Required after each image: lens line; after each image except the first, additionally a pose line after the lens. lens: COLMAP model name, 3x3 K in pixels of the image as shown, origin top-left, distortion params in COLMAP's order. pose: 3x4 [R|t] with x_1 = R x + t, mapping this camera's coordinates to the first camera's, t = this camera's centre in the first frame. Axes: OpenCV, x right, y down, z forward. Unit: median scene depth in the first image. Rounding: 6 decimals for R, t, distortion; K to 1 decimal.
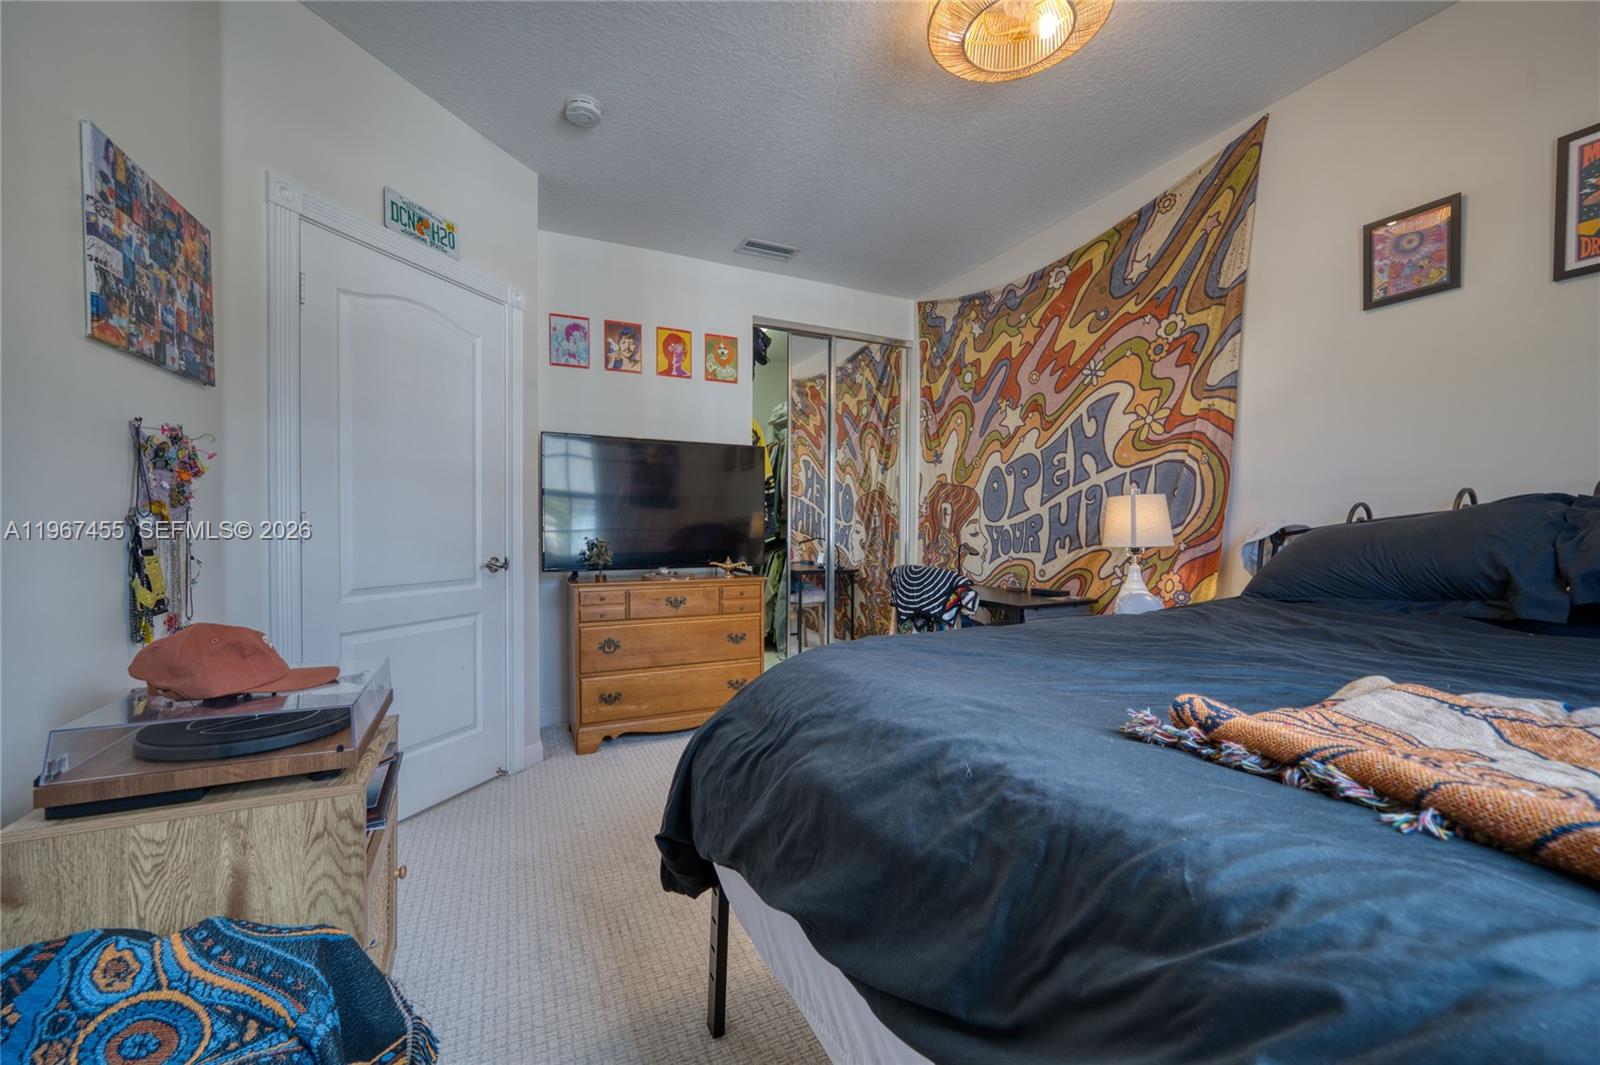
lens RADIAL K [[637.9, 0, 799.5], [0, 637.9, 538.4], [0, 0, 1]] dist [0.001676, 0.002029]
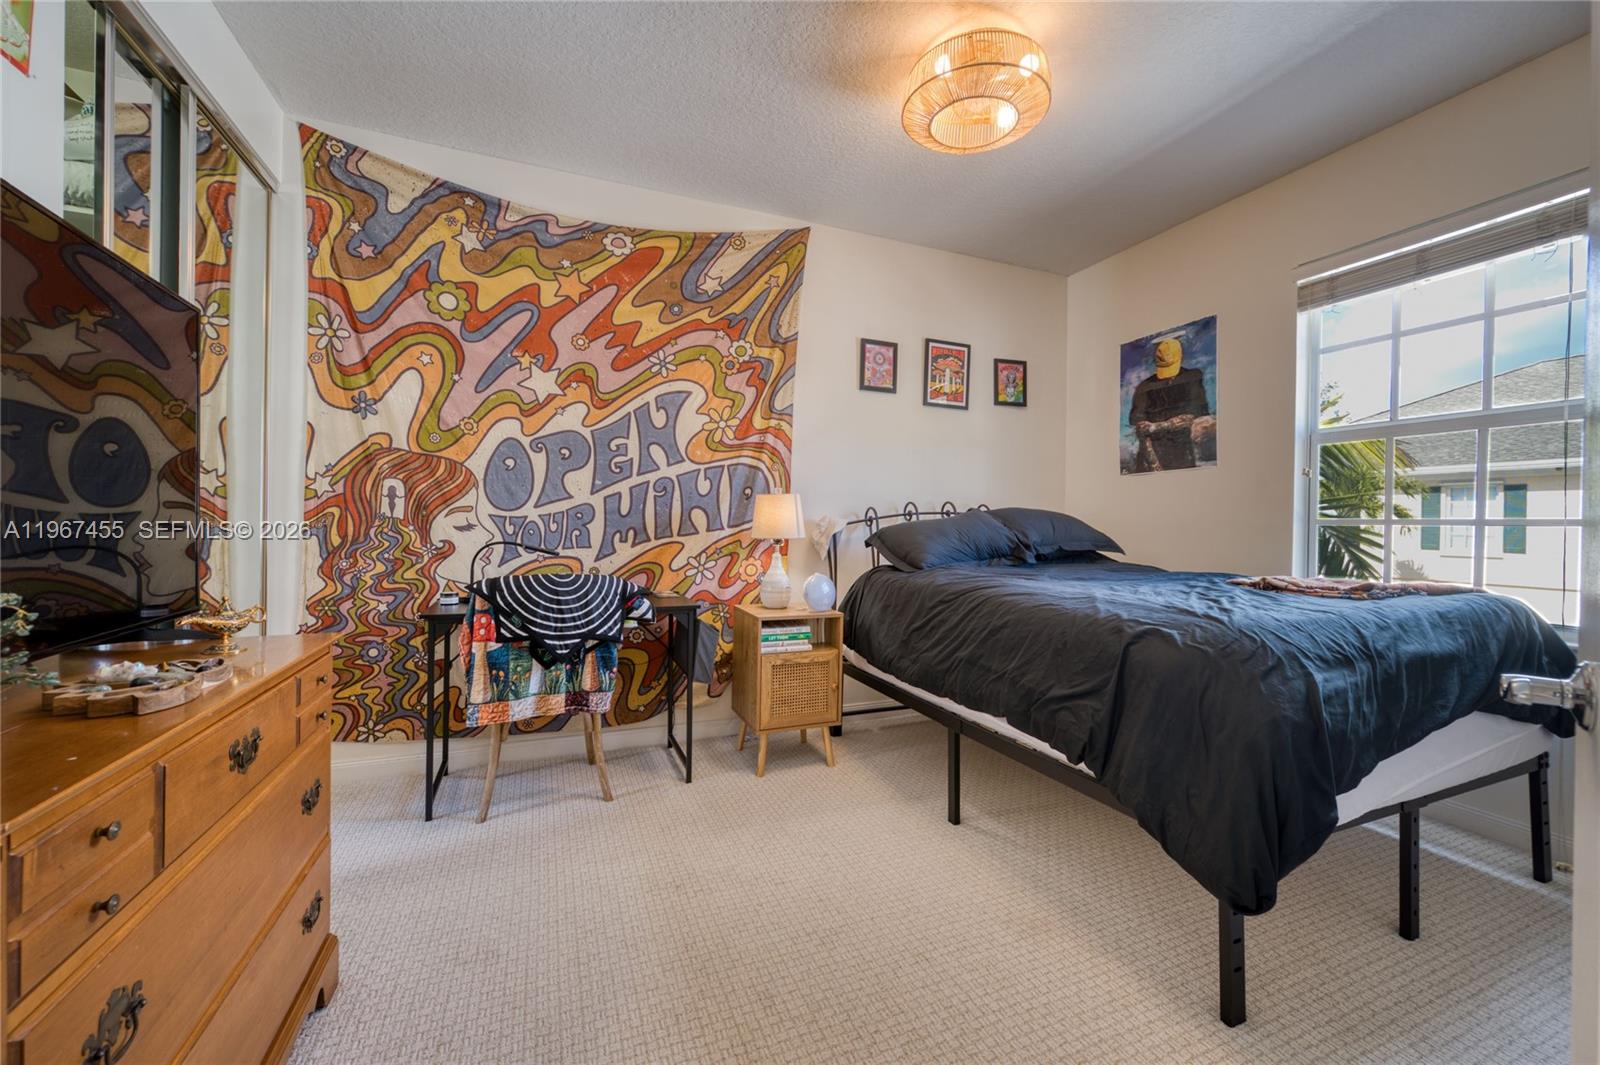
lens RADIAL K [[637.9, 0, 804.4], [0, 637.9, 524.7], [0, 0, 1]] dist [0.001676, 0.002029]
pose [[0.043382, -0.007379, 0.999031, -0.494451], [0.005993, 0.999957, 0.007125, -0.014562], [-0.999041, 0.005678, 0.043424, 0.700830]]
